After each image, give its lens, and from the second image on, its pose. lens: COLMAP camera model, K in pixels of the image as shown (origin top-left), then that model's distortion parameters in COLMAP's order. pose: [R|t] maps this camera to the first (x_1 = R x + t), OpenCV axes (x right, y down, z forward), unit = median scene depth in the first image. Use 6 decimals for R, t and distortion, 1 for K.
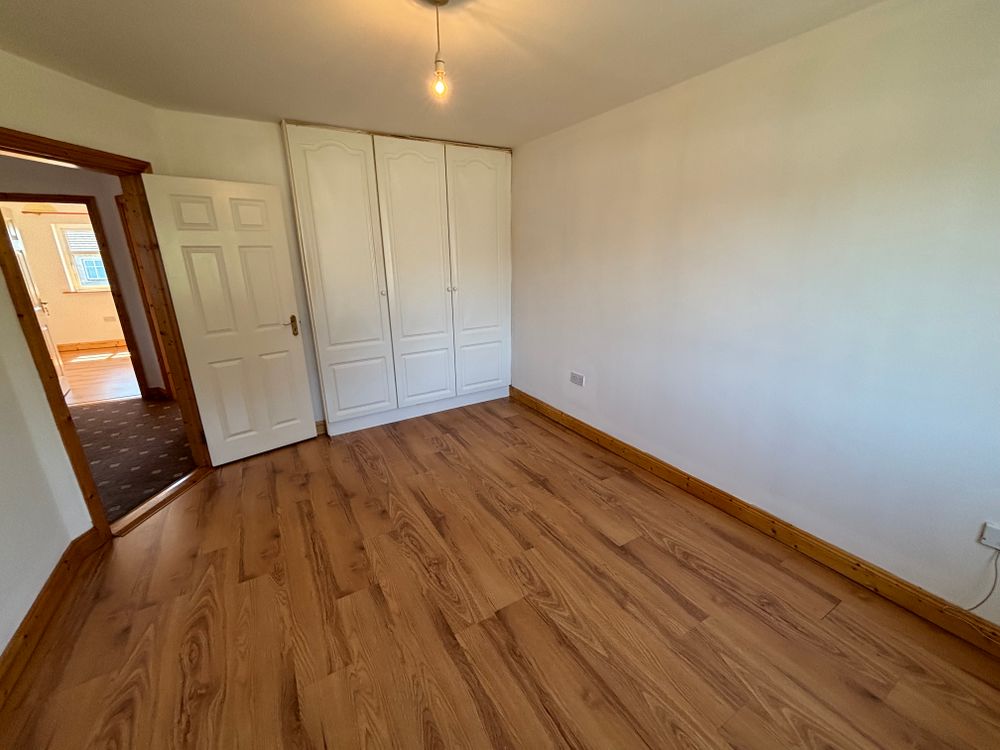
lens RADIAL K [[402.3, 0, 497.5], [0, 402.3, 371.6], [0, 0, 1]] dist [0.002548, -0.002331]
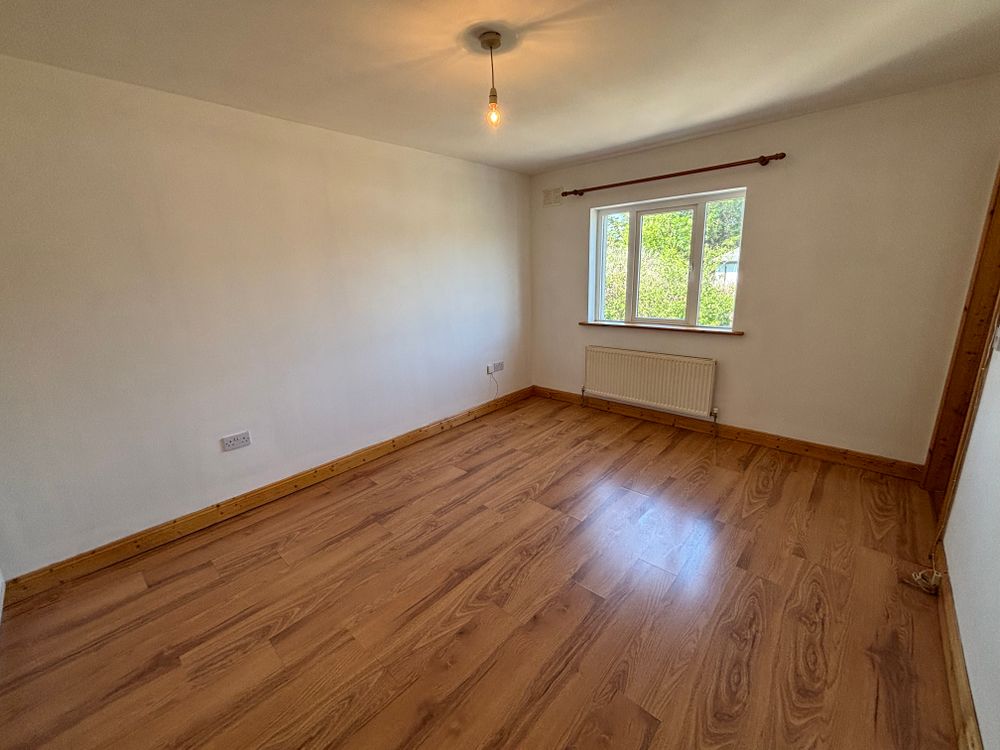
lens RADIAL K [[402.3, 0, 497.5], [0, 402.3, 371.6], [0, 0, 1]] dist [0.002548, -0.002331]
pose [[-0.284321, -0.214493, 0.934427, -0.911136], [0.311314, 0.901182, 0.301586, -0.260385], [-0.906777, 0.376647, -0.189451, 0.977262]]
